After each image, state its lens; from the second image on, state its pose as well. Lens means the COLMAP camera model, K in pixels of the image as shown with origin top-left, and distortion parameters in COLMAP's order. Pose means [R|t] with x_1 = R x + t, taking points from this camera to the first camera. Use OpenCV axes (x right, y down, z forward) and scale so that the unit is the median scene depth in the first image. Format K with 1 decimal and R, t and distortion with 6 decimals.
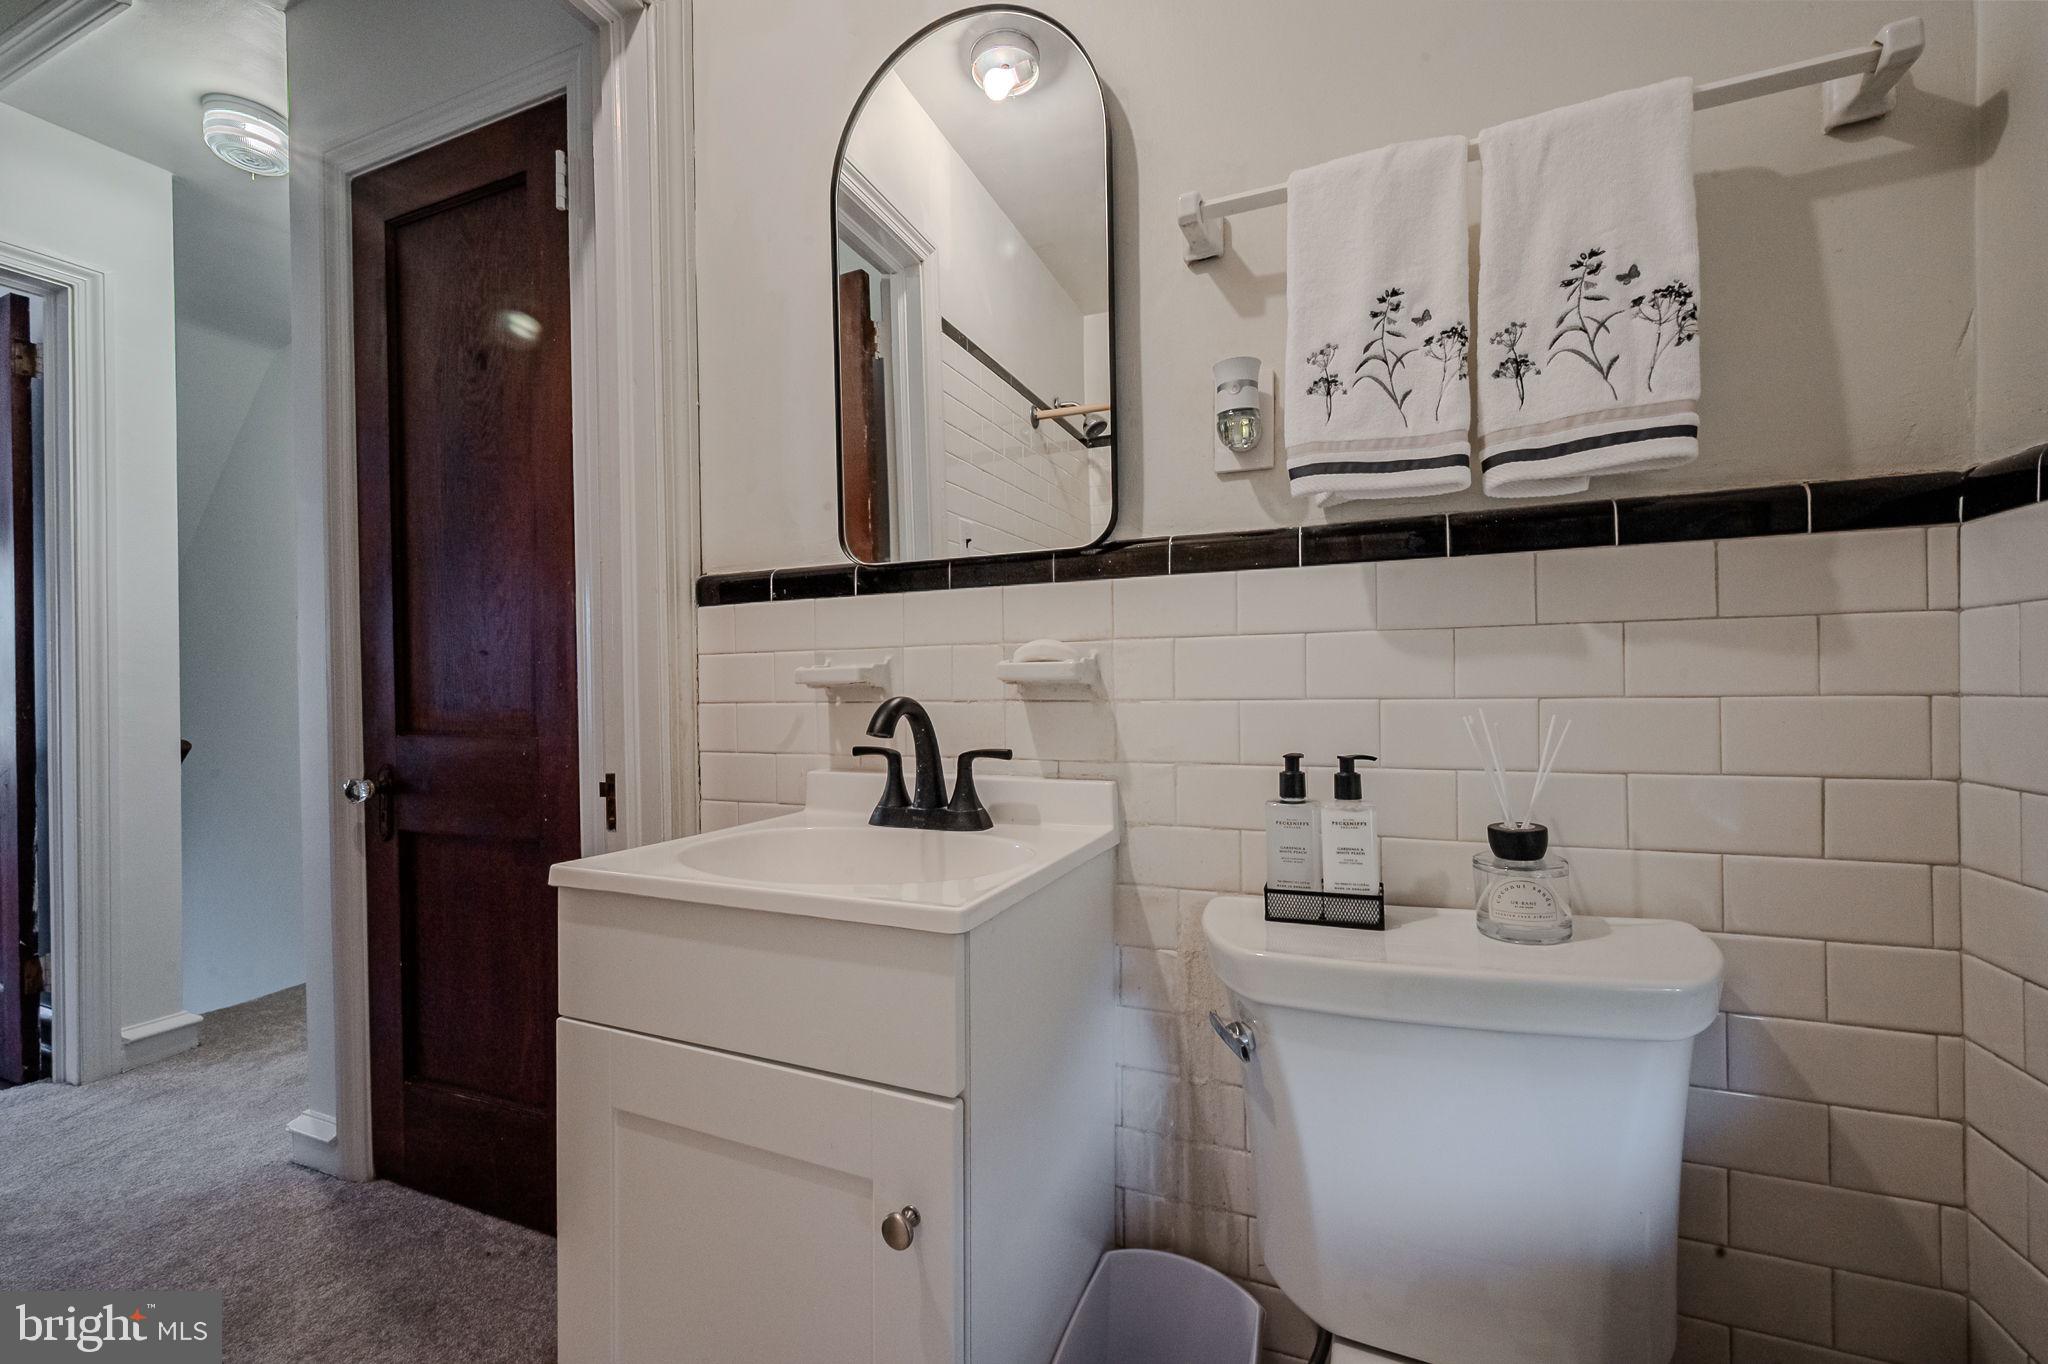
lens RADIAL K [[804.8, 0, 1031.8], [0, 804.8, 688.7], [0, 0, 1]] dist [-0.001352, -0.000082]
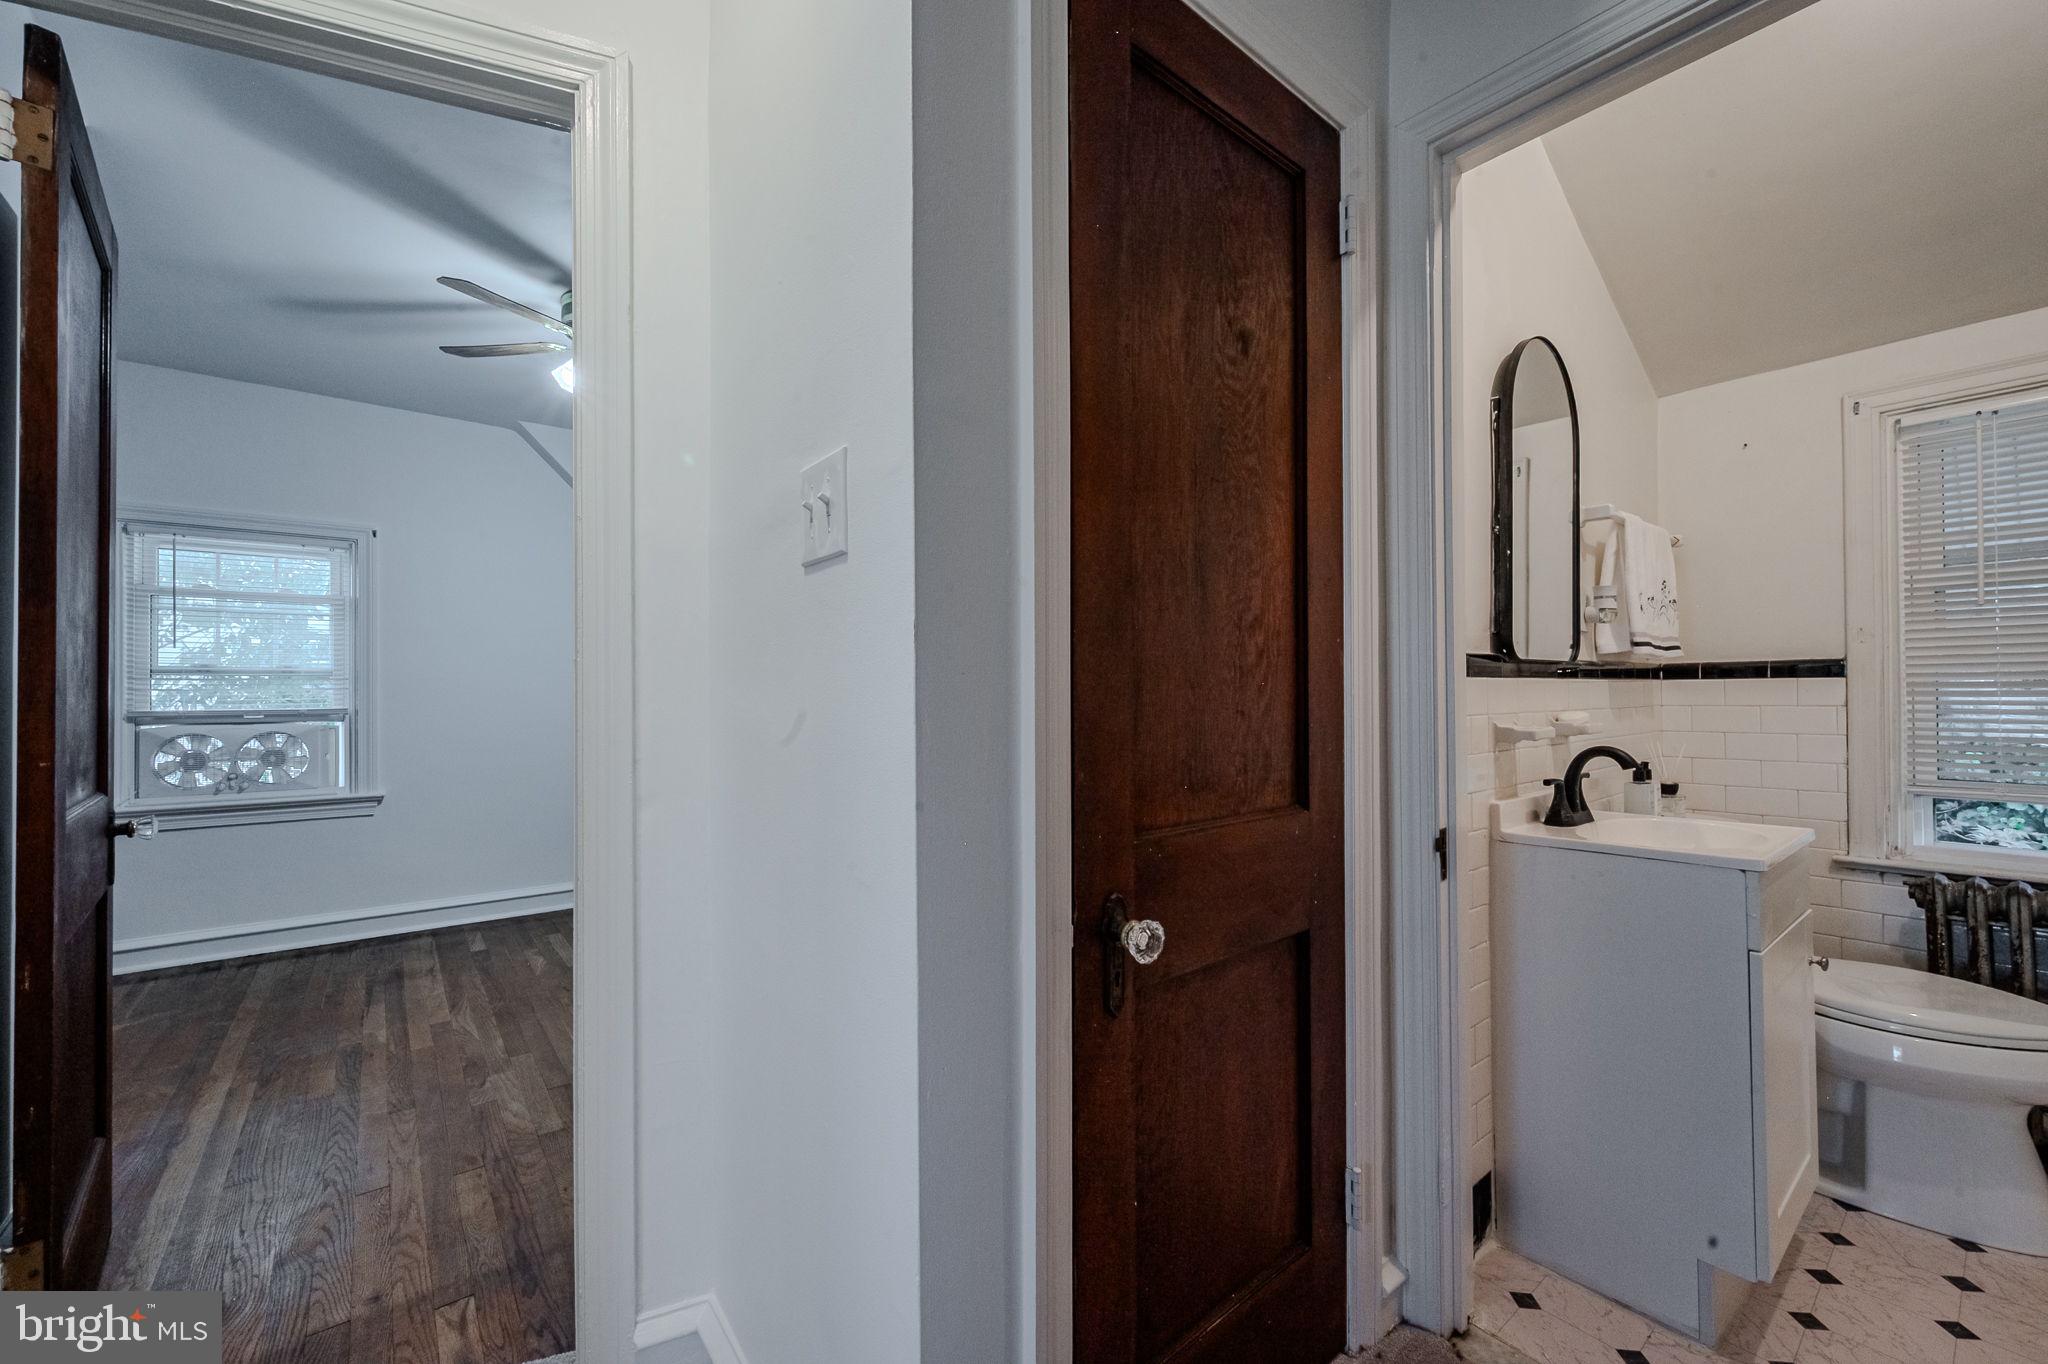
lens RADIAL K [[804.8, 0, 1031.8], [0, 804.8, 688.7], [0, 0, 1]] dist [-0.001352, -0.000082]
pose [[0.478288, 0.015803, 0.878061, -1.478563], [0.006800, 0.999741, -0.021697, -0.054792], [-0.878177, 0.016349, 0.478057, 0.815713]]
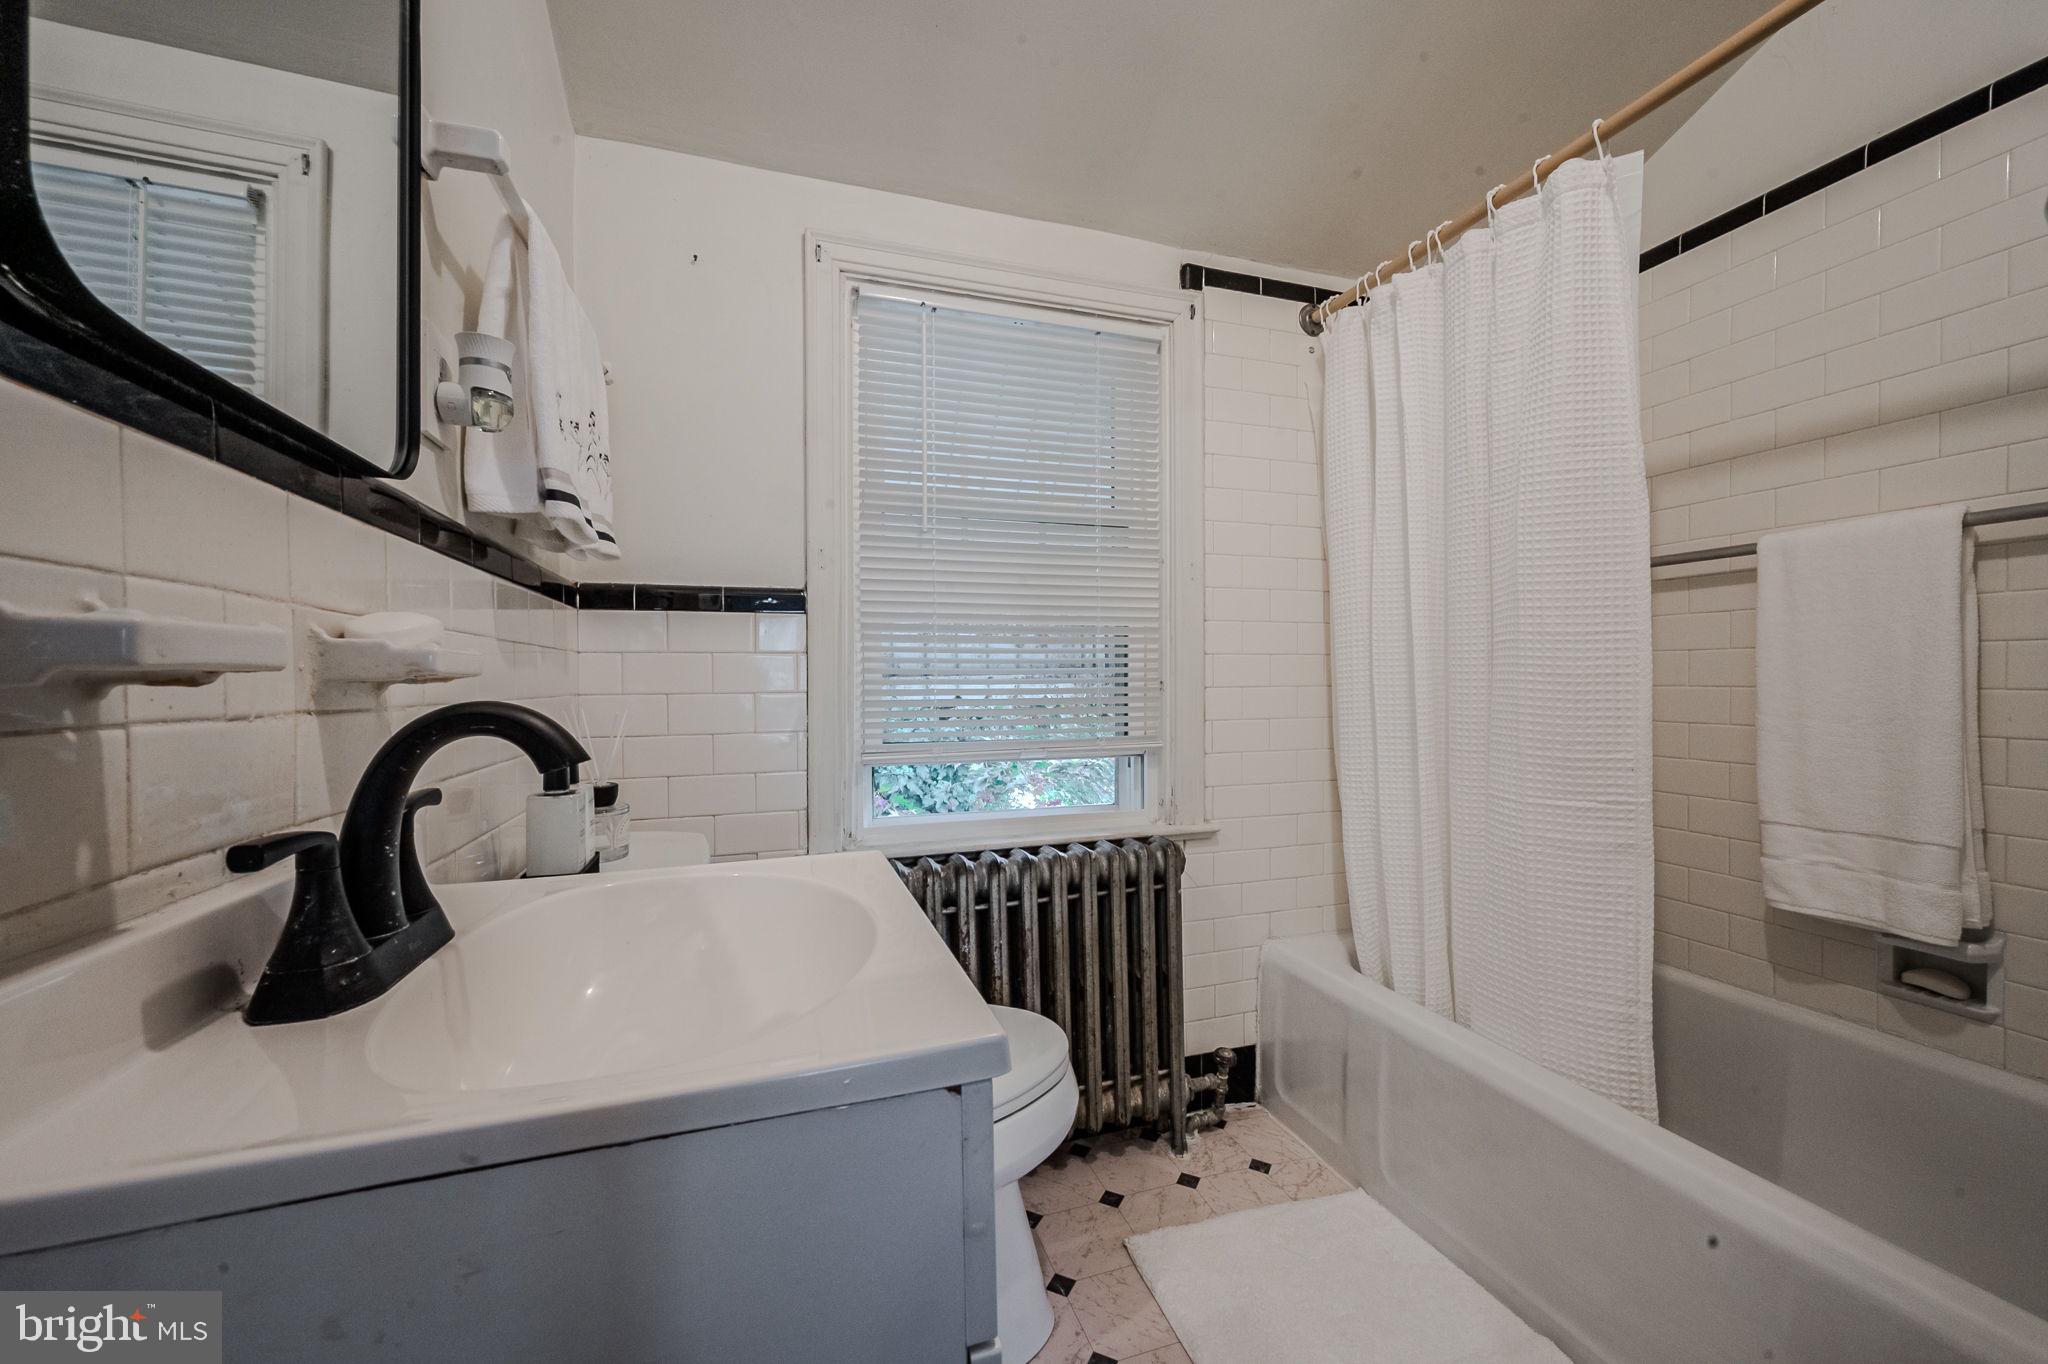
lens RADIAL K [[804.8, 0, 1031.8], [0, 804.8, 688.7], [0, 0, 1]] dist [-0.001352, -0.000082]
pose [[-0.657843, 0.010886, 0.753076, -0.515216], [0.018802, 0.999821, 0.001972, 0.005619], [-0.752920, 0.015456, -0.657930, 0.700432]]
